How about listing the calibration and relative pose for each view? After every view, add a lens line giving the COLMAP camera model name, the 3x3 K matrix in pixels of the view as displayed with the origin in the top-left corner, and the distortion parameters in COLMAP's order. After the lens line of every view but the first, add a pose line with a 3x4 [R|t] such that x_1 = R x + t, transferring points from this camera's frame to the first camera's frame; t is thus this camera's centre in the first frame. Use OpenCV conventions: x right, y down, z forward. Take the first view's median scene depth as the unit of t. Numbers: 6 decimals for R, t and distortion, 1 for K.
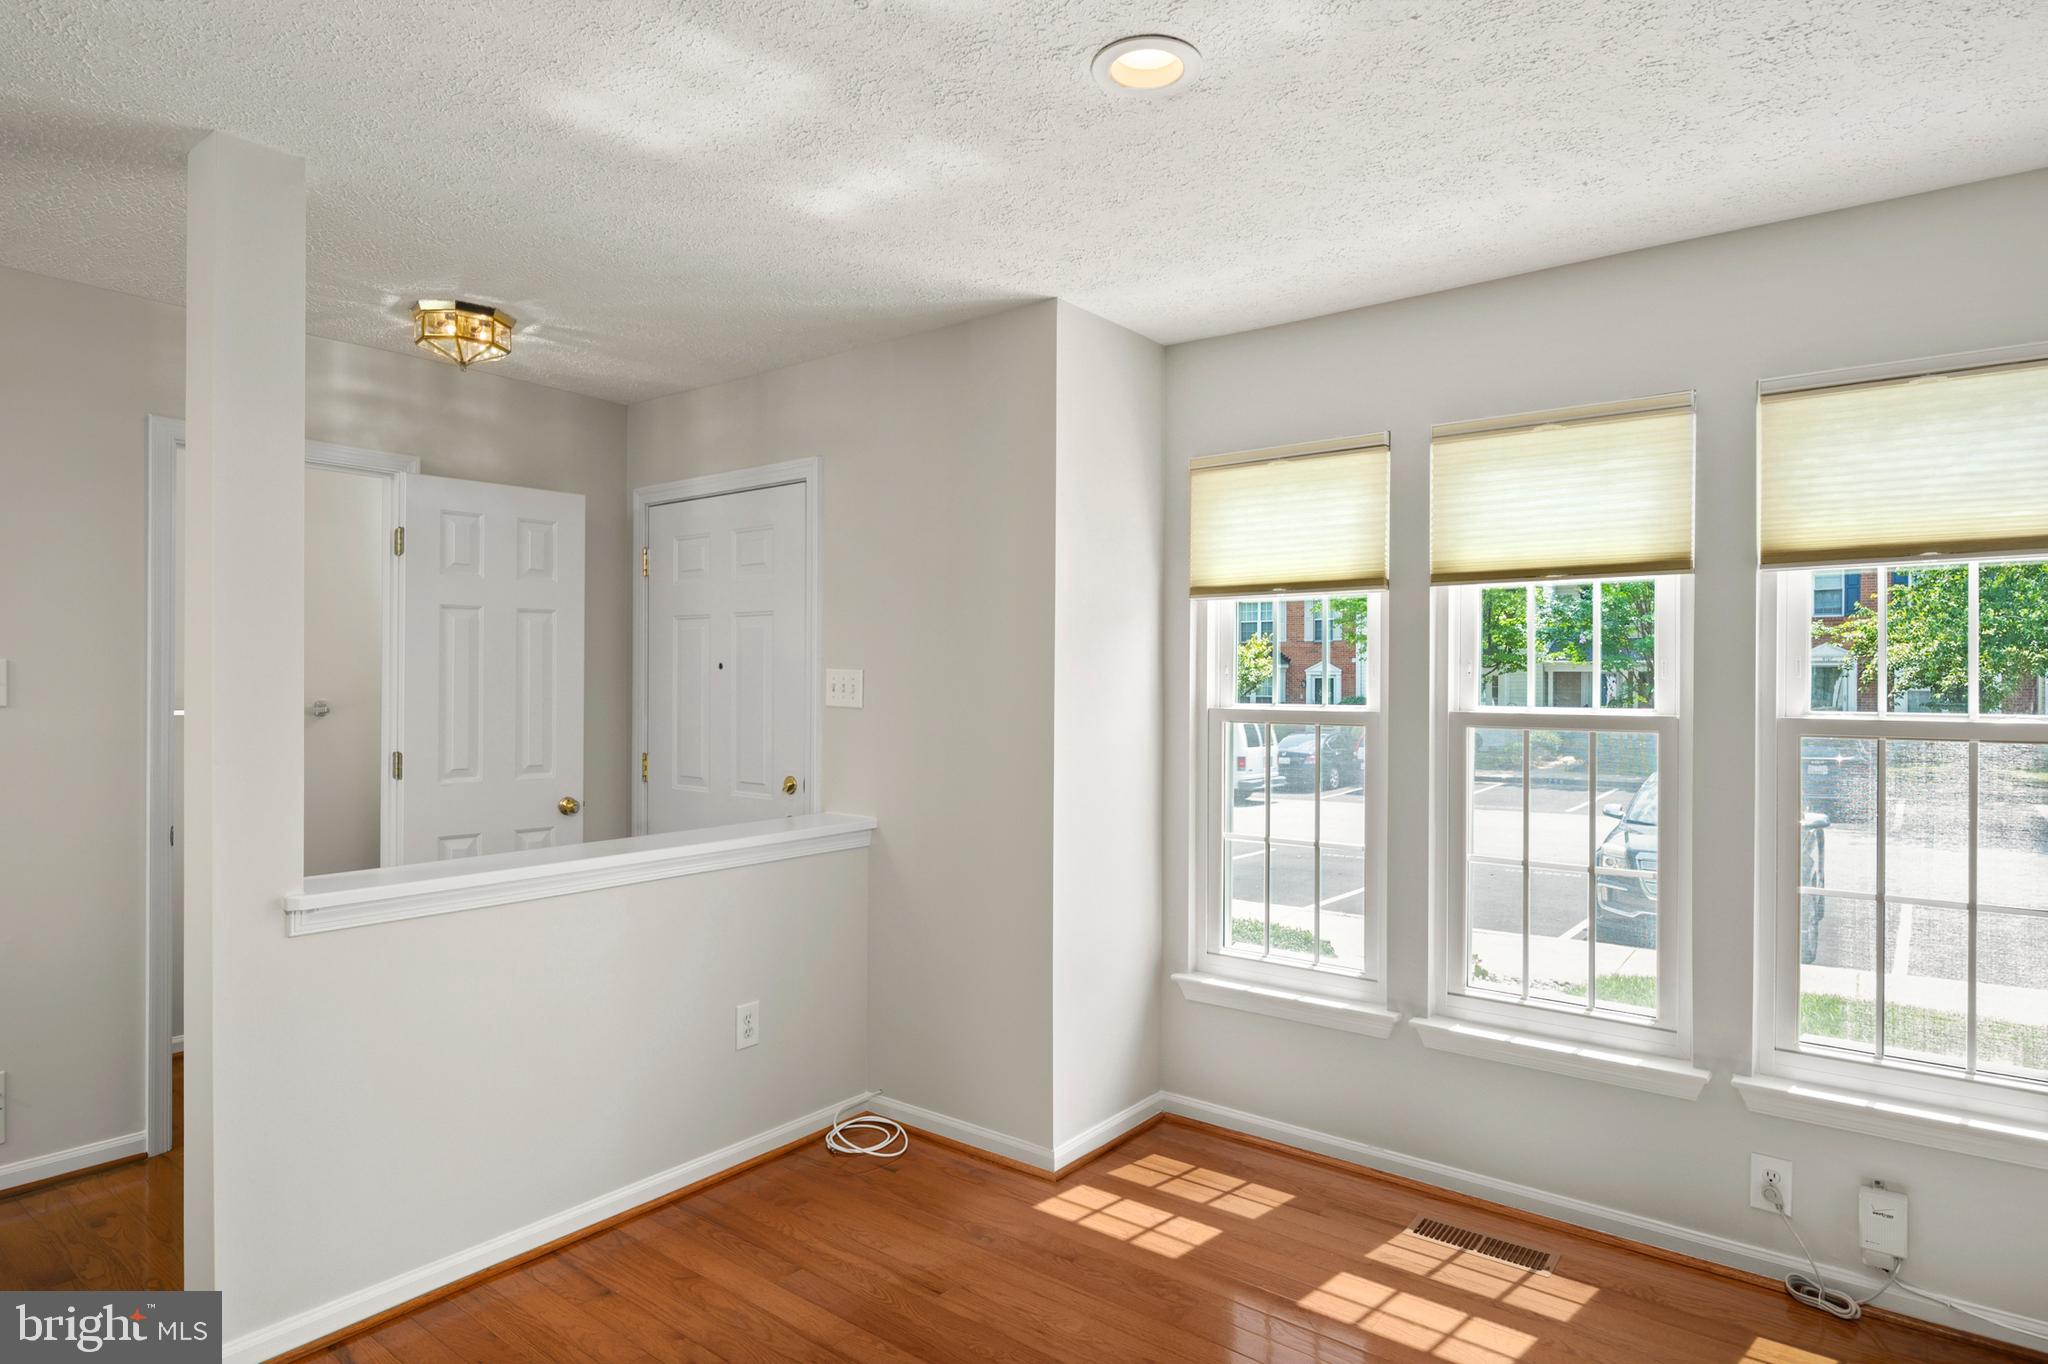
lens RADIAL K [[1069.5, 0, 1064.2], [0, 1069.5, 650.7], [0, 0, 1]] dist [-0.002418, -0.002123]
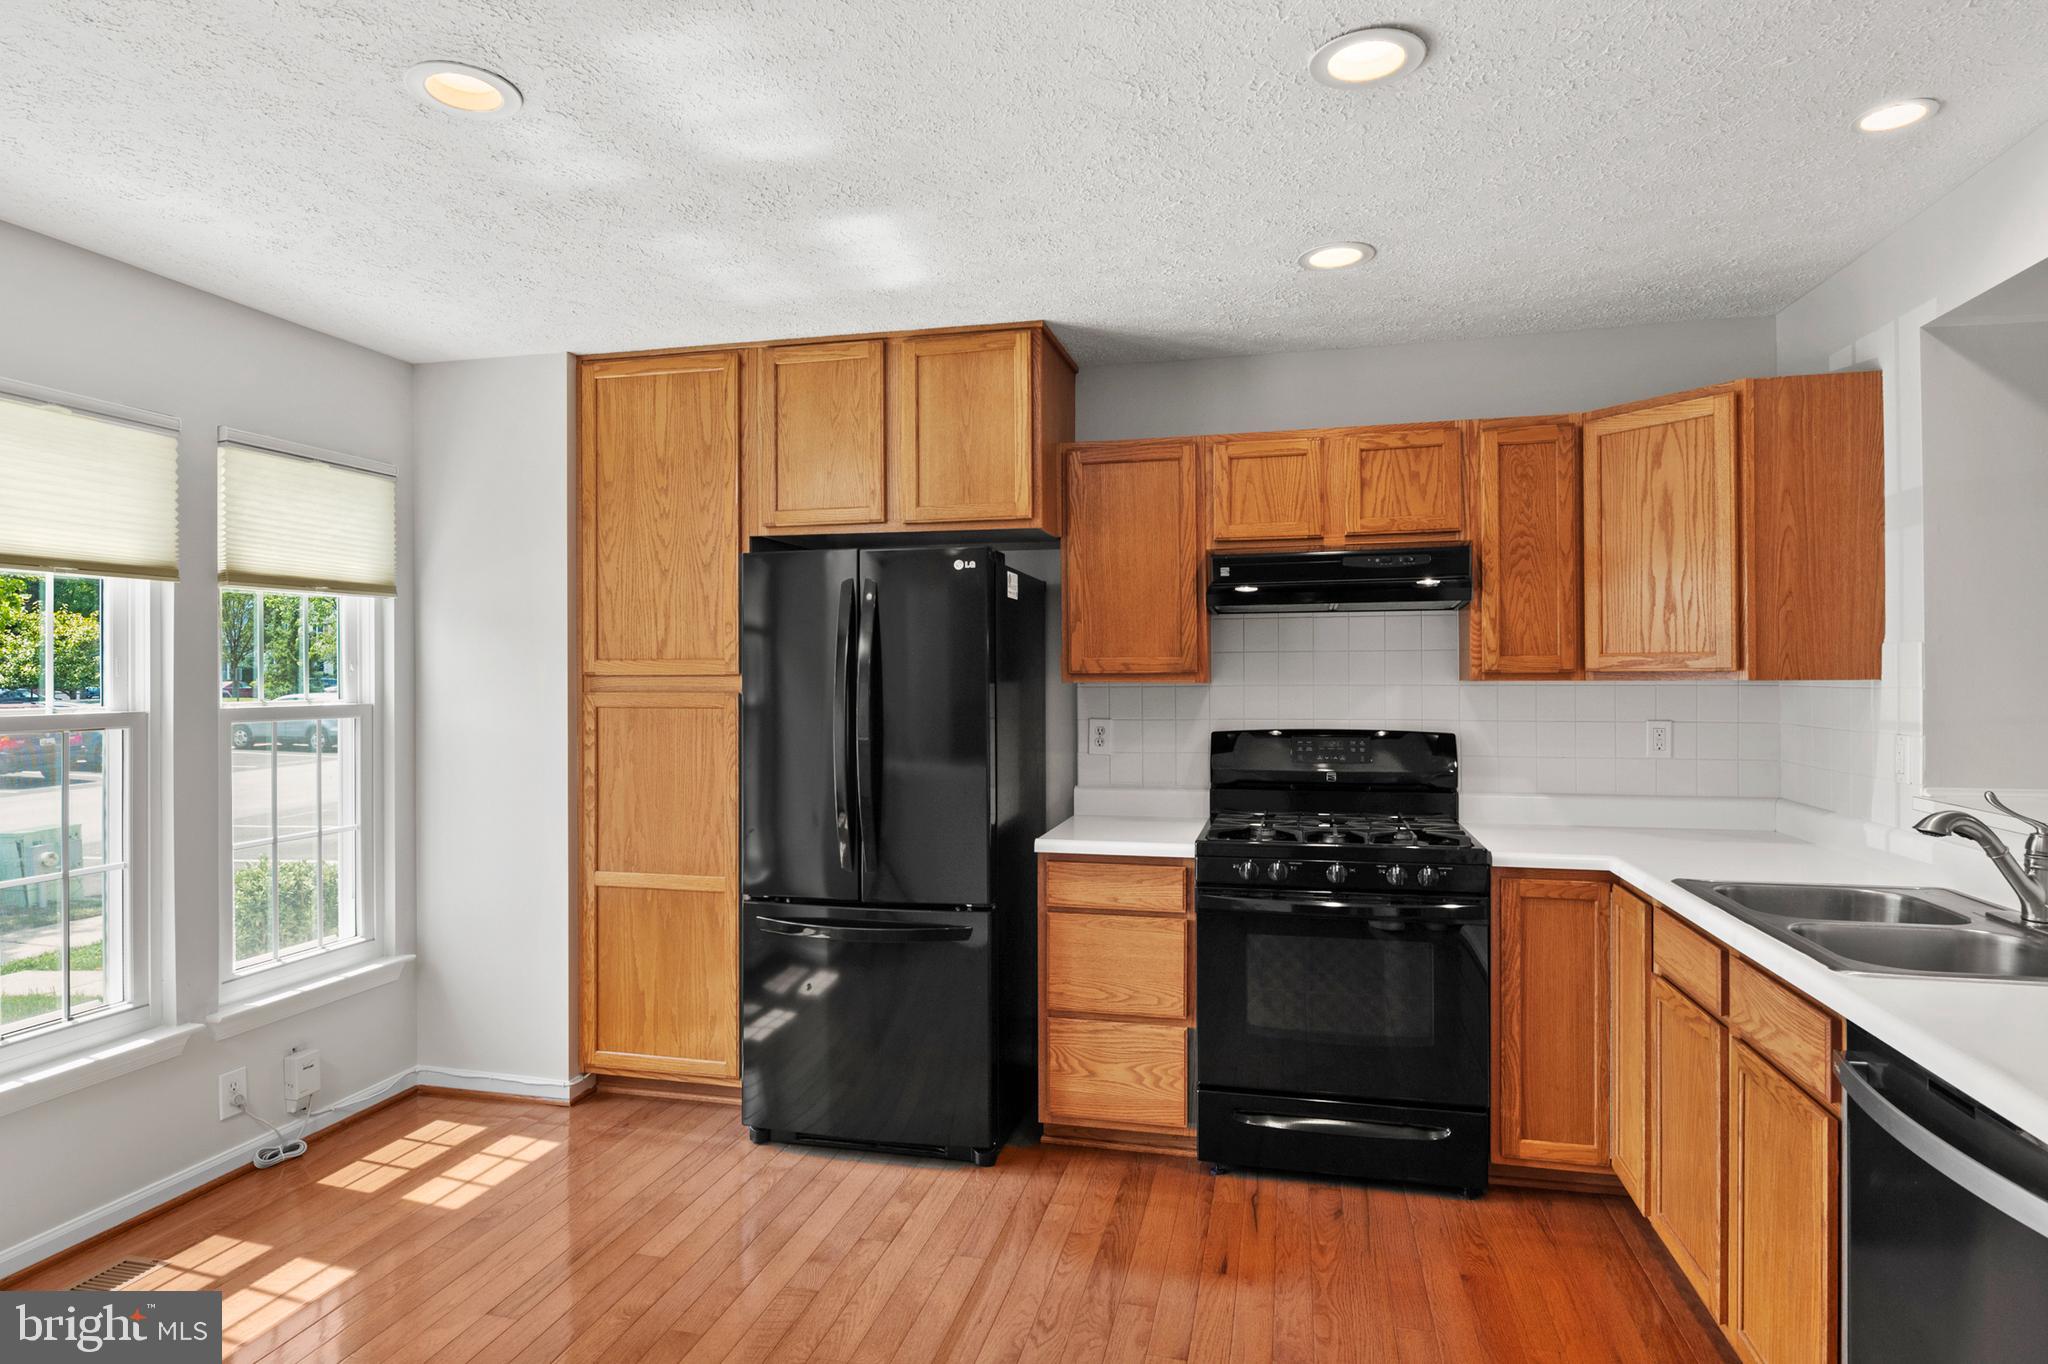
lens RADIAL K [[1127.4, 0, 1024.0], [0, 1127.4, 682.0], [0, 0, 1]] dist [-0.002333, -0.000897]
pose [[-0.389163, -0.000979, 0.921168, -0.707457], [-0.022412, 0.999713, -0.008406, 0.017754], [-0.920896, -0.023916, -0.389074, 0.553679]]
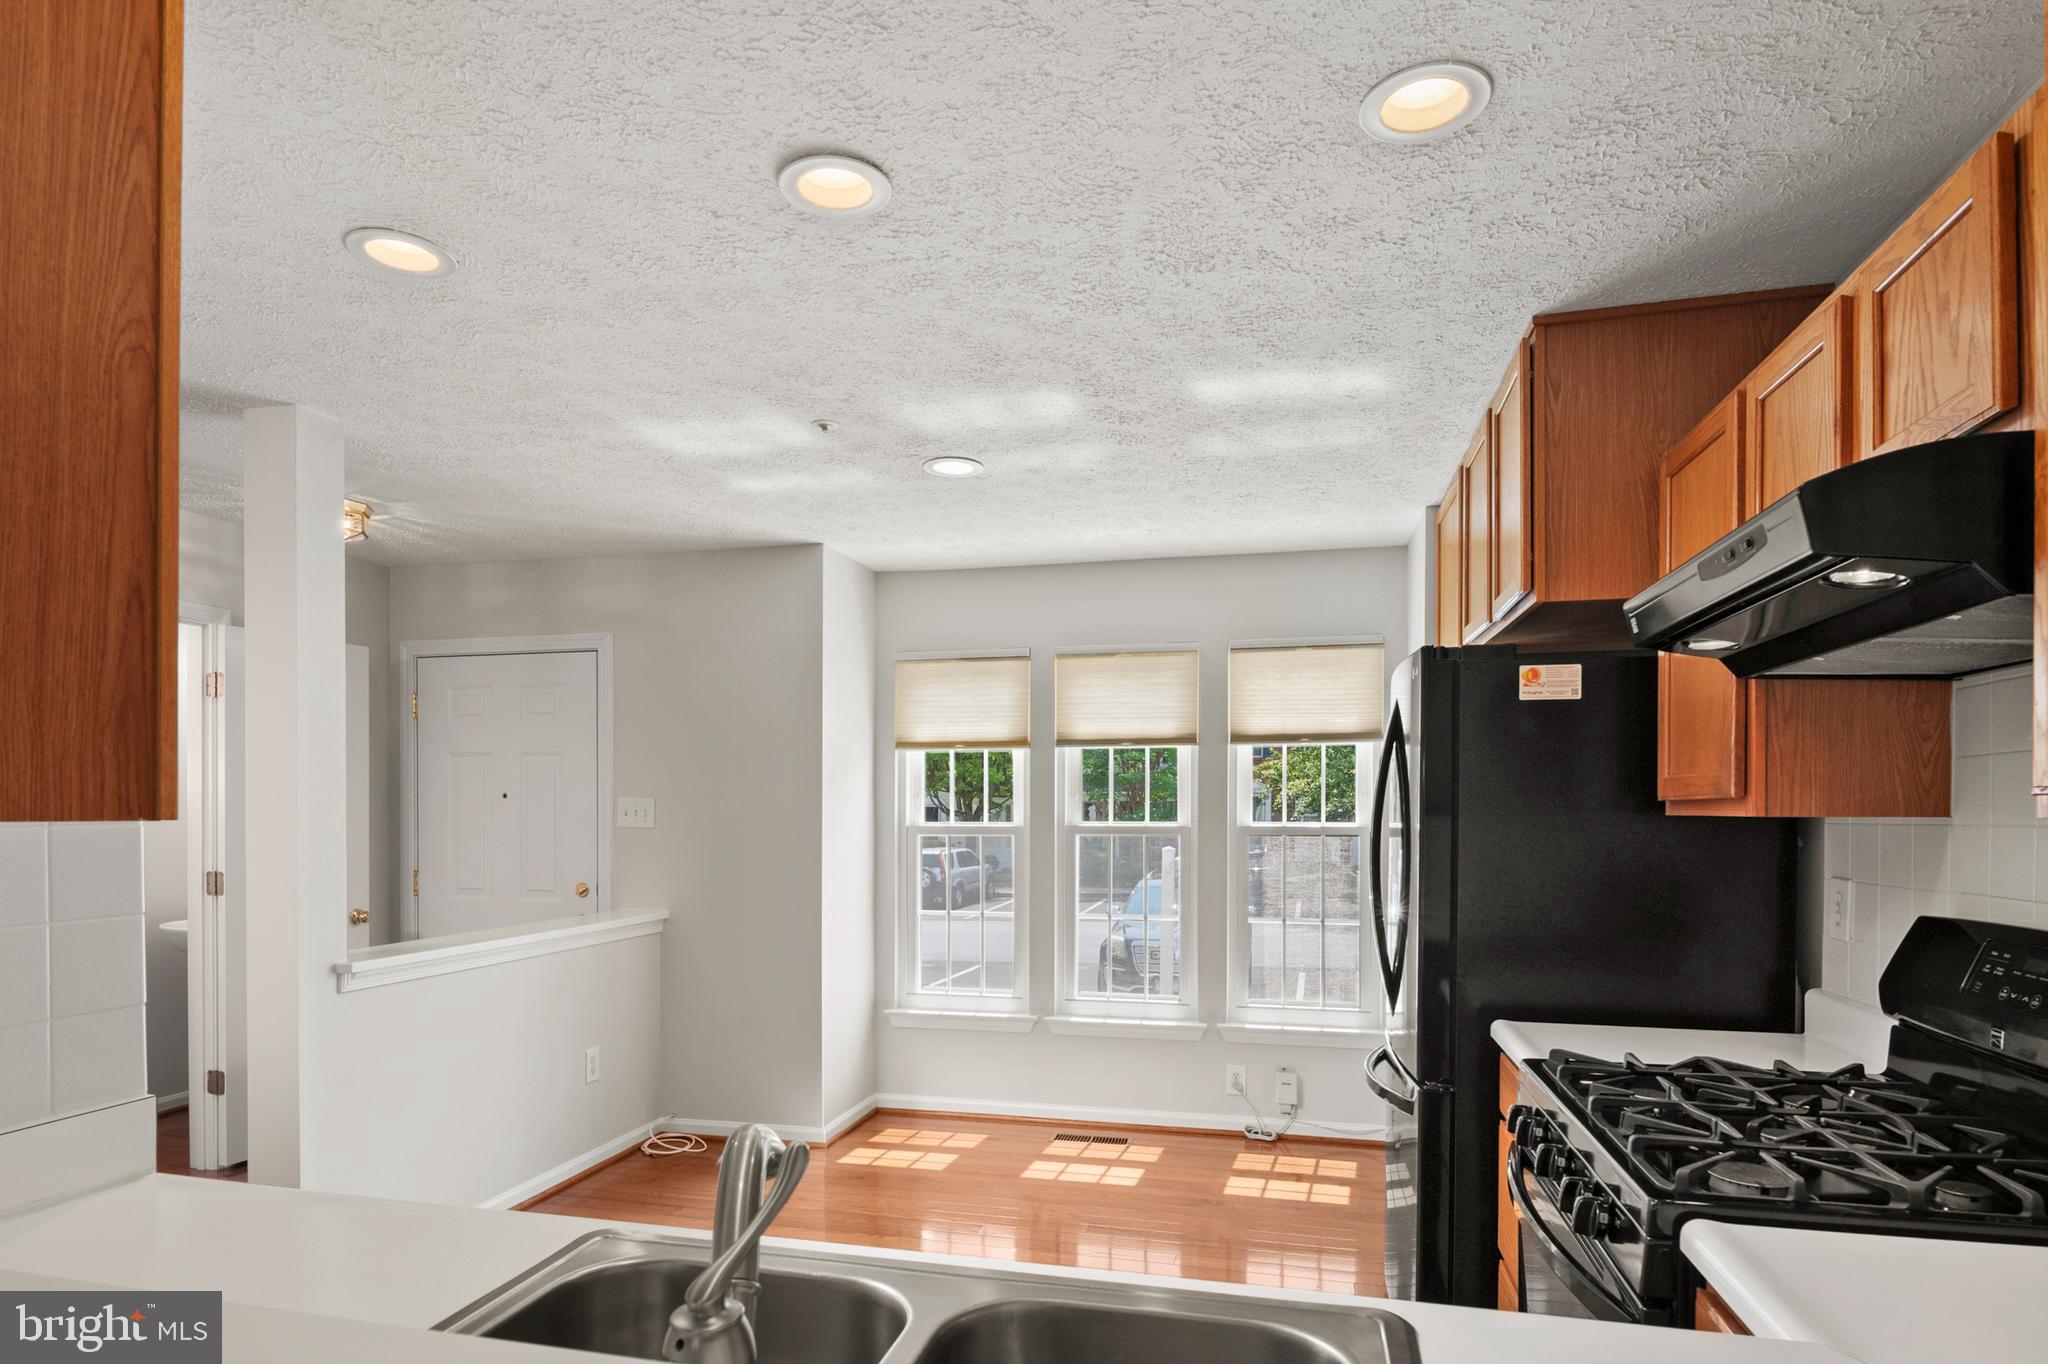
lens RADIAL K [[1127.4, 0, 1024.0], [0, 1127.4, 682.0], [0, 0, 1]] dist [-0.002333, -0.000897]
pose [[0.914880, 0.040425, 0.401698, -0.392749], [-0.007816, 0.996561, -0.082488, -0.017552], [-0.403651, 0.072327, 0.912050, -0.552385]]
